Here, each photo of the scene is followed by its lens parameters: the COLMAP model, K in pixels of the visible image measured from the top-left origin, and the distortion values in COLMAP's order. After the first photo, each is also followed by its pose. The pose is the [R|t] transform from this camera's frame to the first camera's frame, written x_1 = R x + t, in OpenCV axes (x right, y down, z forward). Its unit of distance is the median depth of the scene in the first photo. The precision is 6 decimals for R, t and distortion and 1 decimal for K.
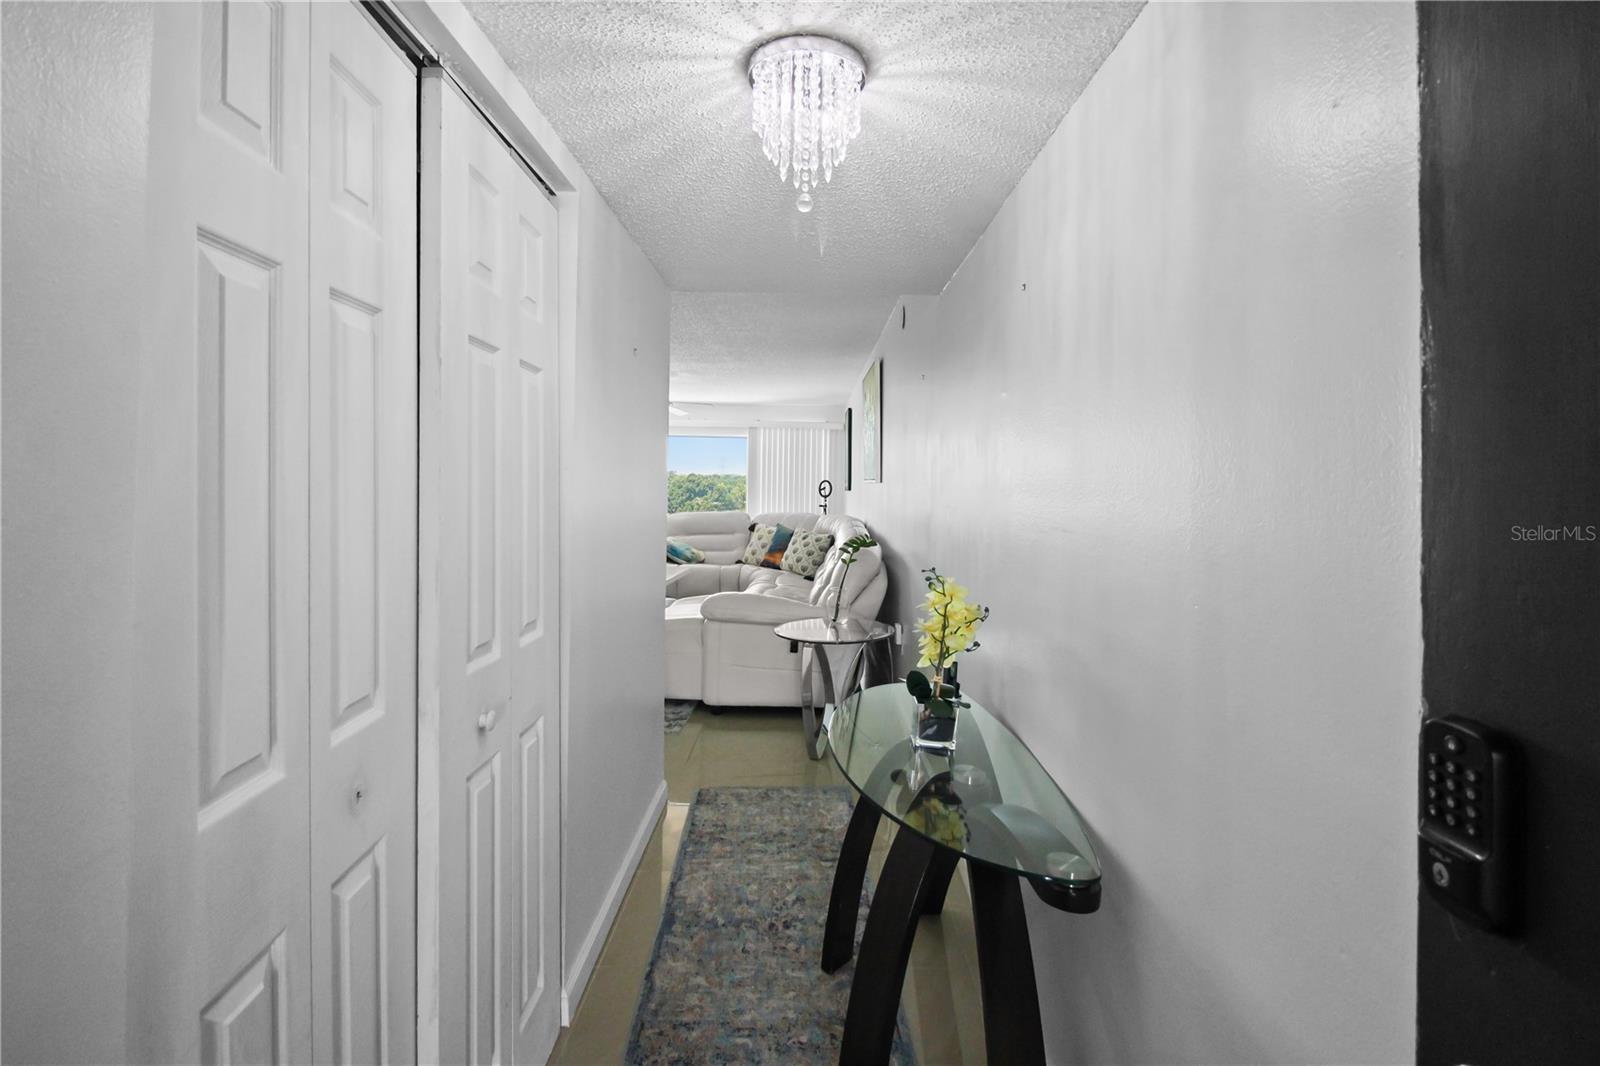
lens RADIAL K [[726.7, 0, 817.9], [0, 726.7, 510.8], [0, 0, 1]] dist [0.000137, -0.009731]
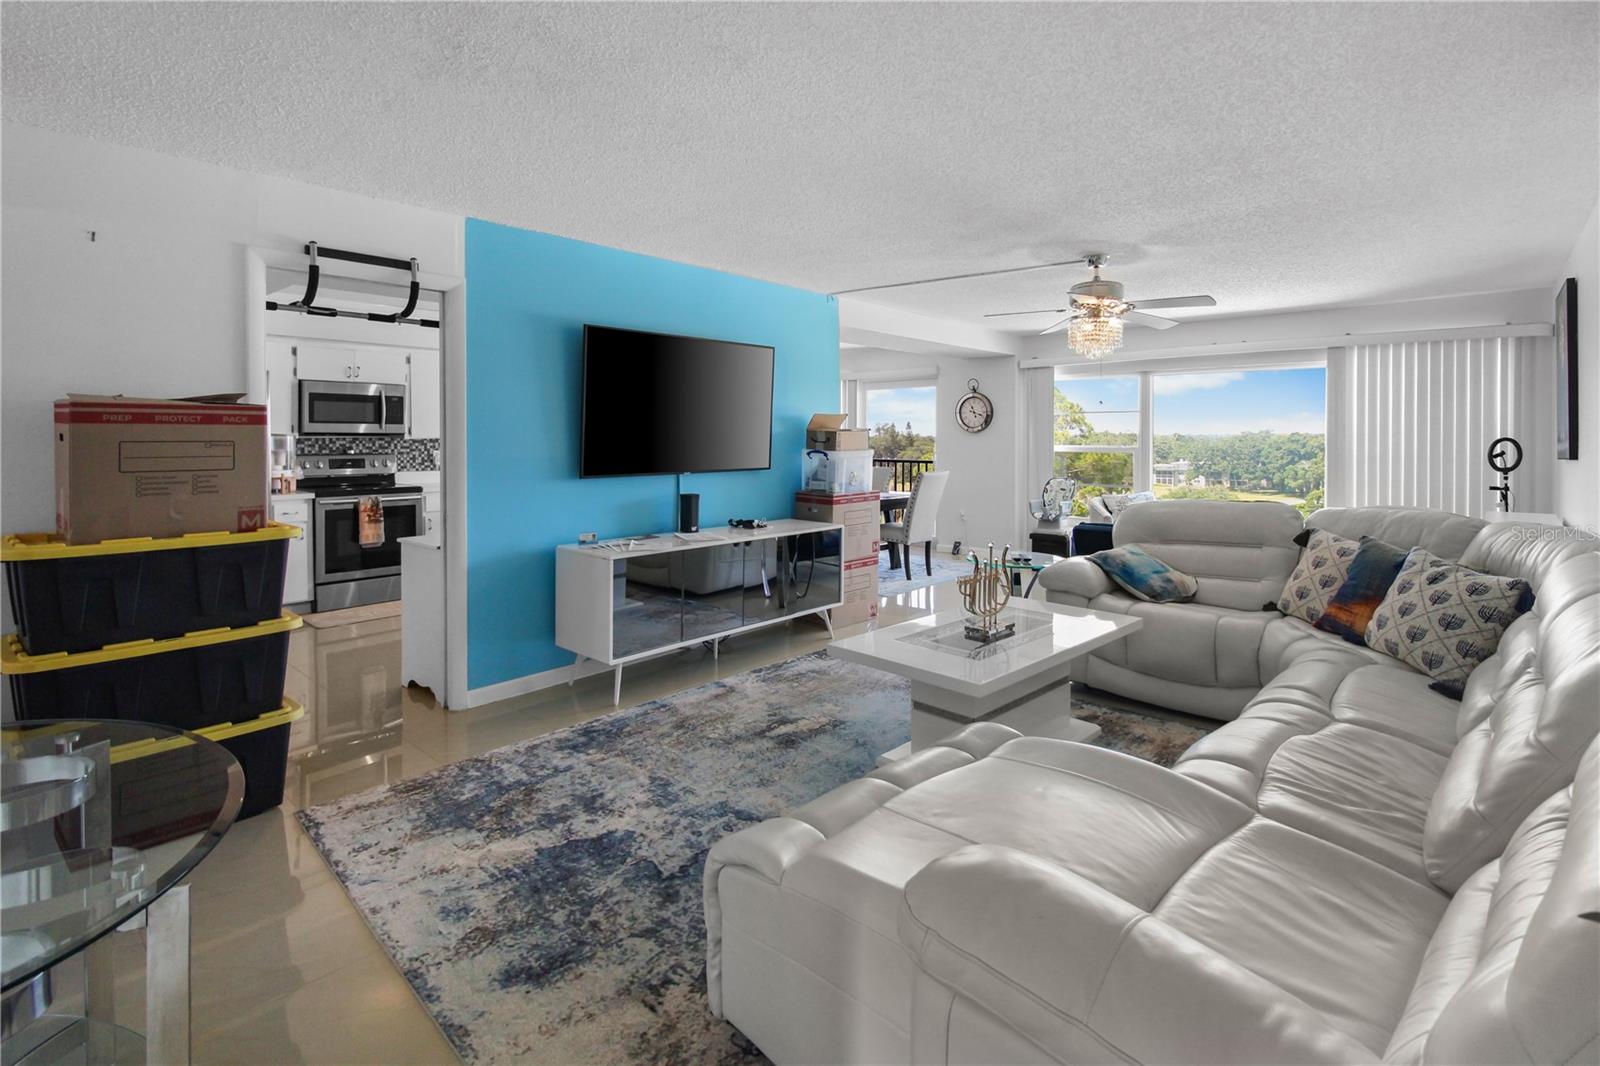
lens RADIAL K [[746.1, 0, 807.5], [0, 746.1, 442.8], [0, 0, 1]] dist [-0.016174, -0.000472]
pose [[0.729317, -0.014831, -0.684015, 0.008824], [-0.014204, 0.999221, -0.036811, -0.018988], [0.684028, 0.036562, 0.728539, 0.425221]]
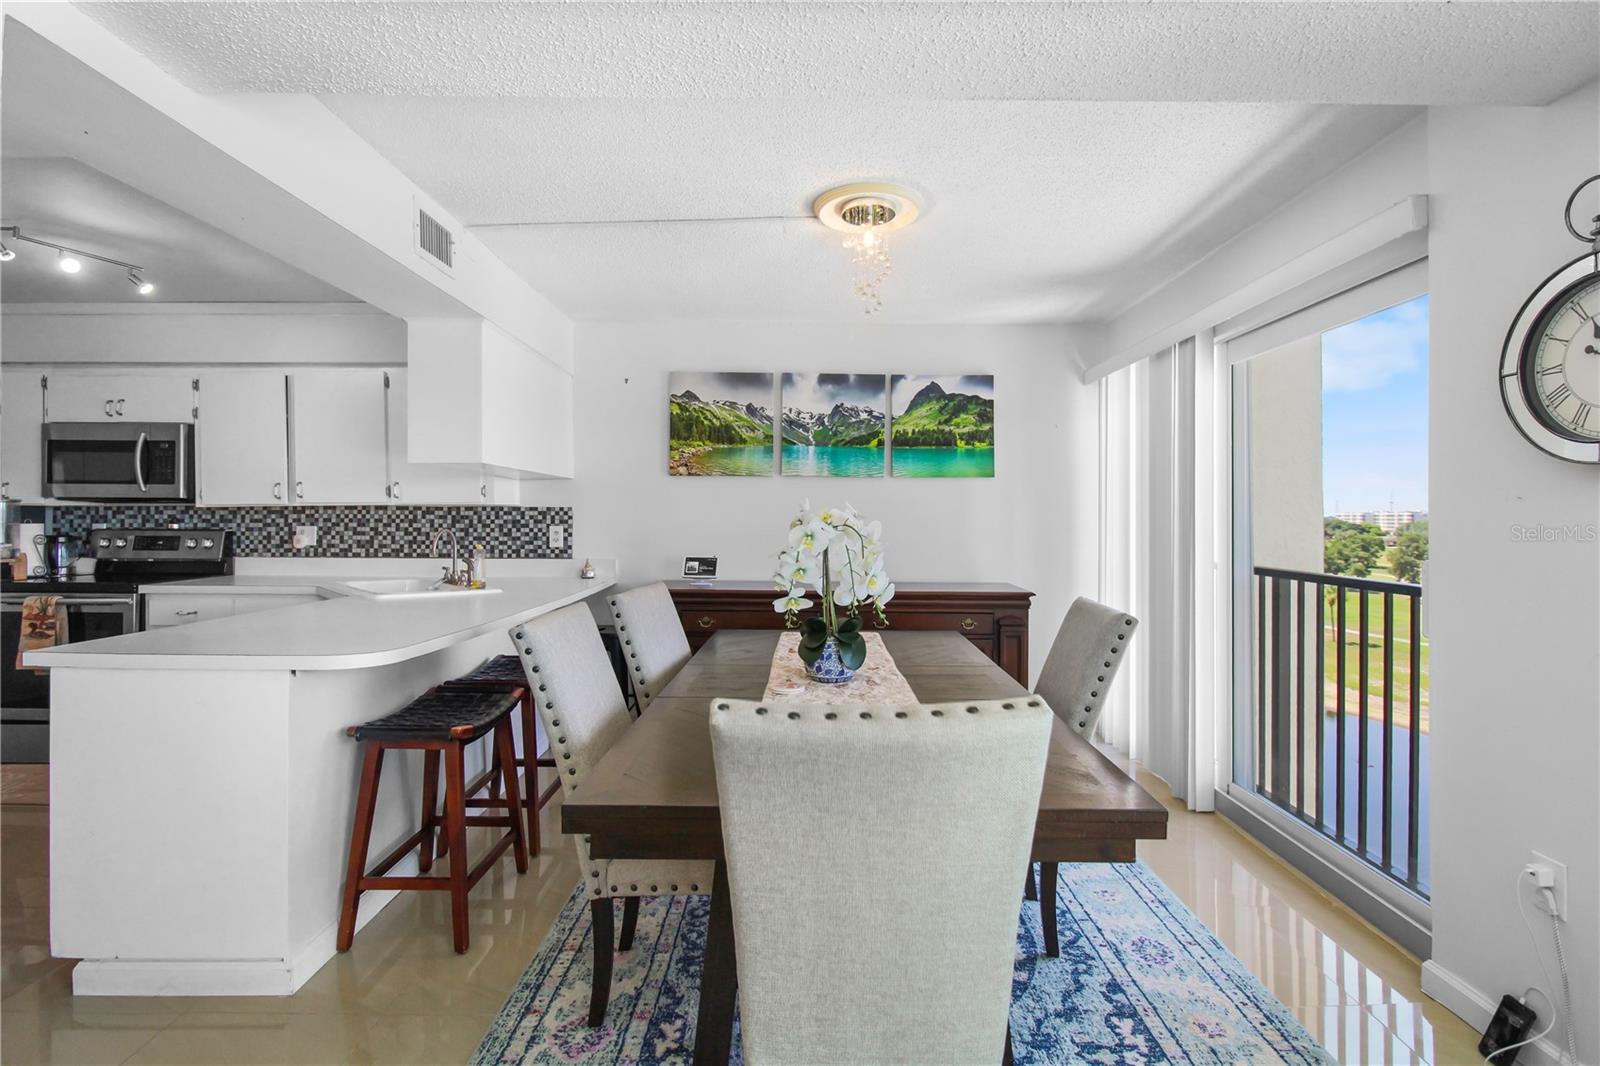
lens RADIAL K [[726.7, 0, 817.9], [0, 726.7, 510.8], [0, 0, 1]] dist [0.000137, -0.009731]
pose [[0.012086, -0.025558, -0.999600, -0.407534], [-0.042063, 0.998775, -0.026046, -0.053656], [0.999042, 0.042361, 0.010997, 1.247441]]
